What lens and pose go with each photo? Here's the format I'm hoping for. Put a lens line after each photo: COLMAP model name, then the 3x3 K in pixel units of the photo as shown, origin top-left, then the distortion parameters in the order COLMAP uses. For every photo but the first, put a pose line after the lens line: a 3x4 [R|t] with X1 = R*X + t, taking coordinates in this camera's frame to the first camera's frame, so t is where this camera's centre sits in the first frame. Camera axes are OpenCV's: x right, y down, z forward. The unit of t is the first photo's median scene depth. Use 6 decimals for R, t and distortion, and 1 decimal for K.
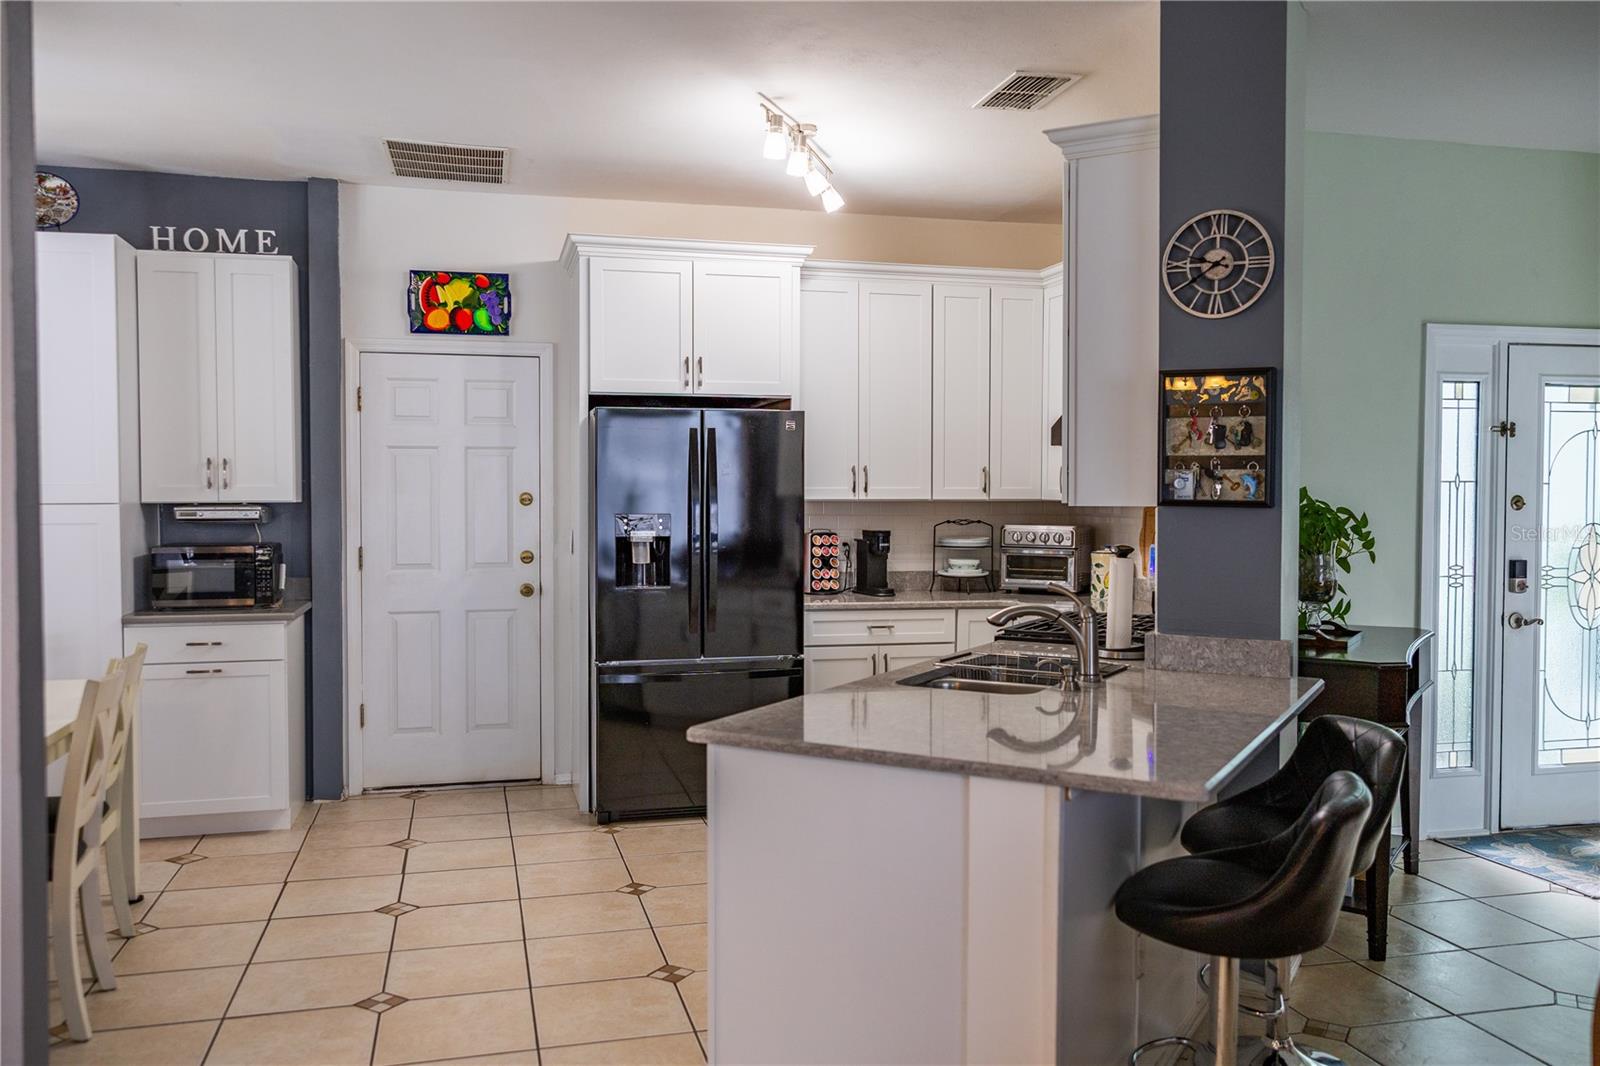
lens RADIAL K [[1262.8, 0, 810.5], [0, 1262.8, 525.1], [0, 0, 1]] dist [0.012143, 0.003478]
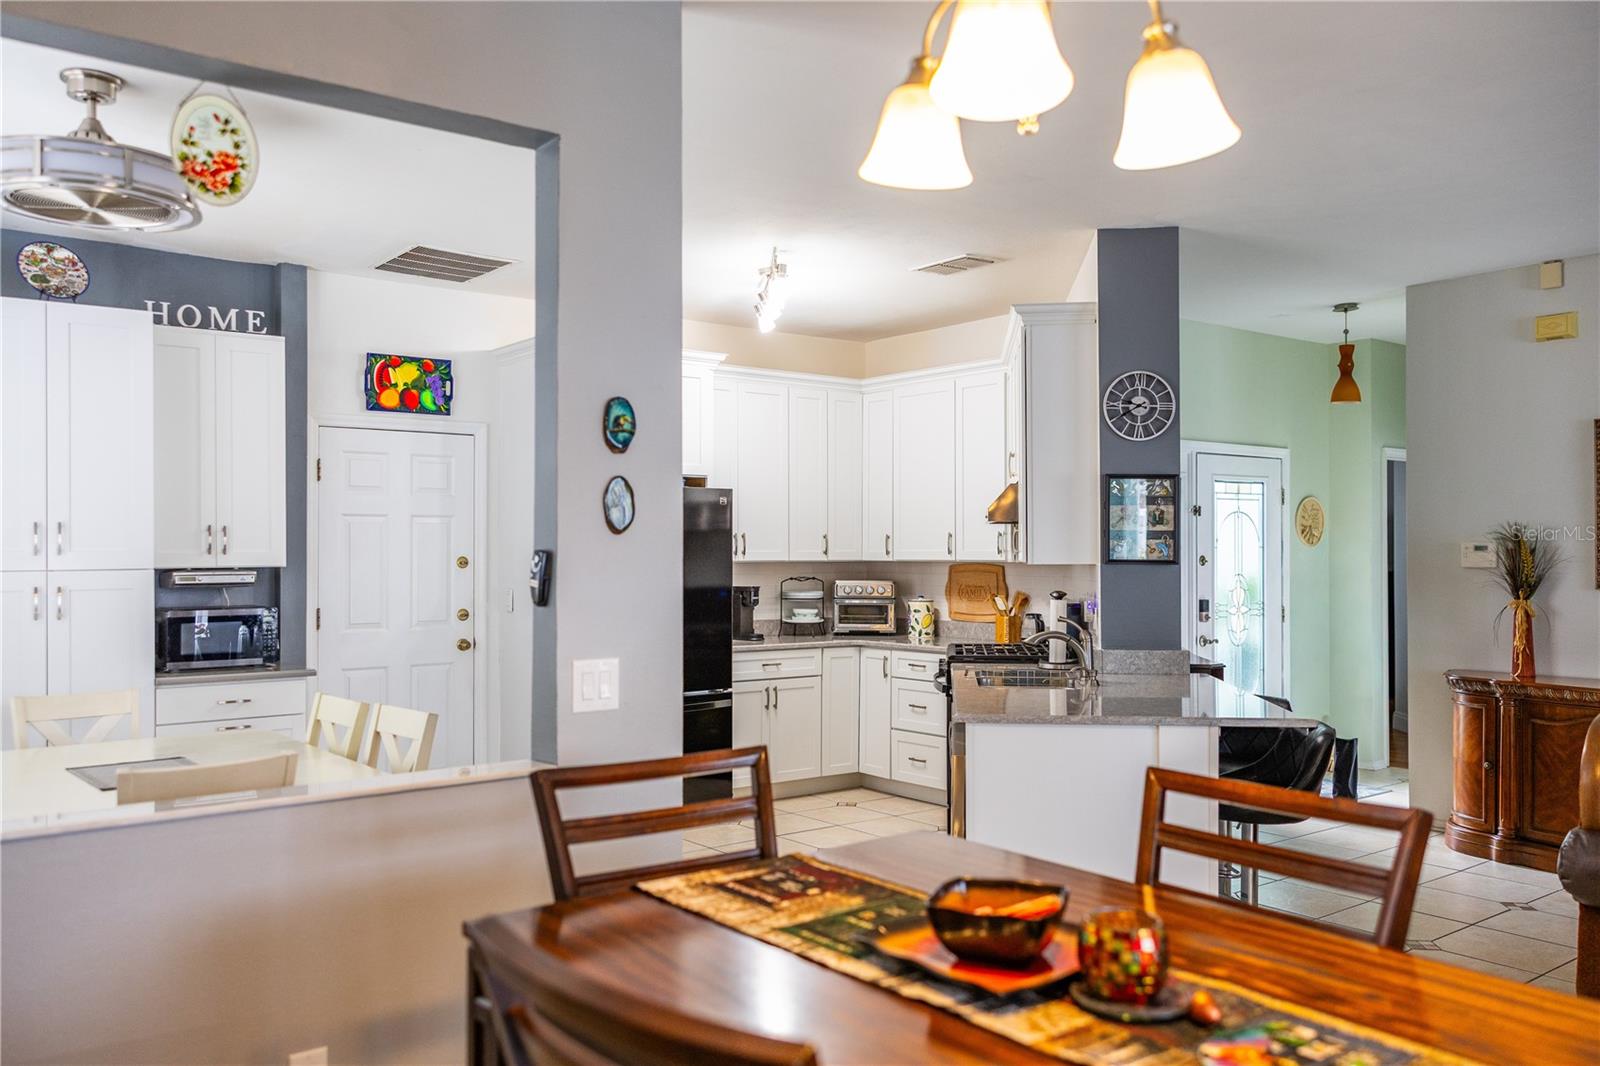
lens RADIAL K [[1262.8, 0, 801.1], [0, 1262.8, 533.5], [0, 0, 1]] dist [0.012143, 0.003478]
pose [[0.914706, 0.002999, 0.404109, -0.442845], [0.013601, 0.999177, -0.038202, 0.000668], [-0.403891, 0.040440, 0.913913, -0.149051]]
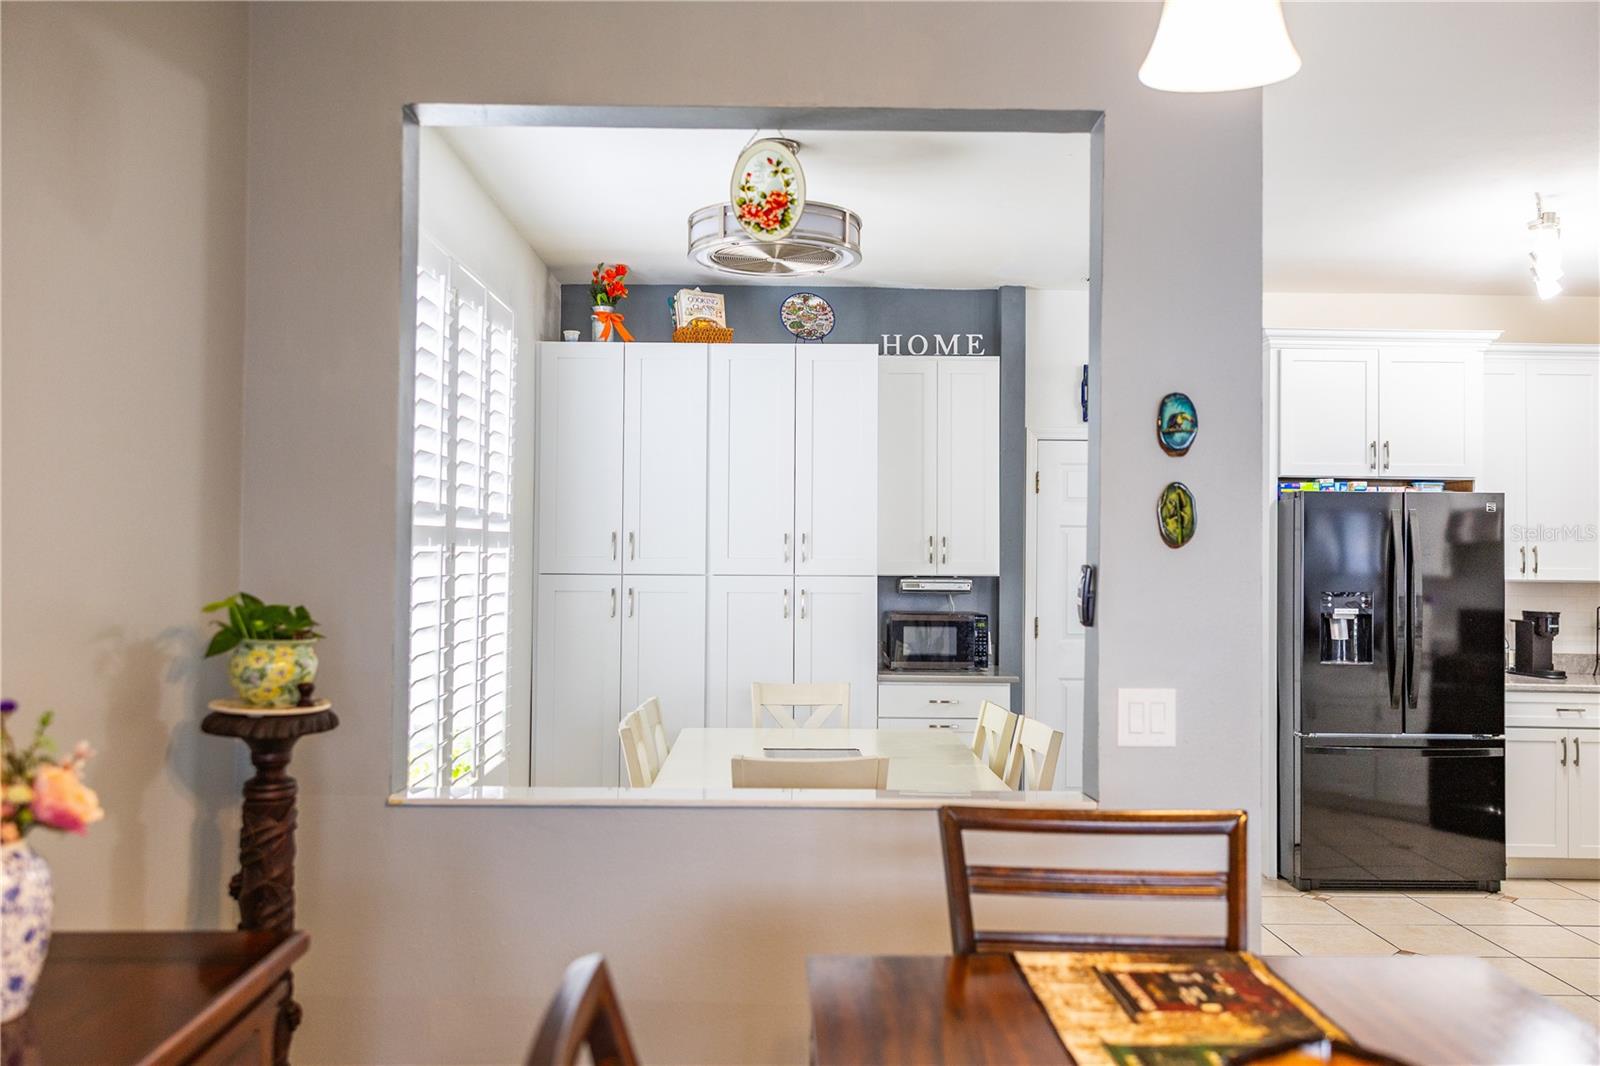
lens RADIAL K [[1262.8, 0, 808.9], [0, 1262.8, 524.3], [0, 0, 1]] dist [0.012143, 0.003478]
pose [[0.972744, 0.004075, -0.231844, -0.314253], [-0.016656, 0.998491, -0.052332, -0.002627], [0.231281, 0.054767, 0.971344, -0.117960]]
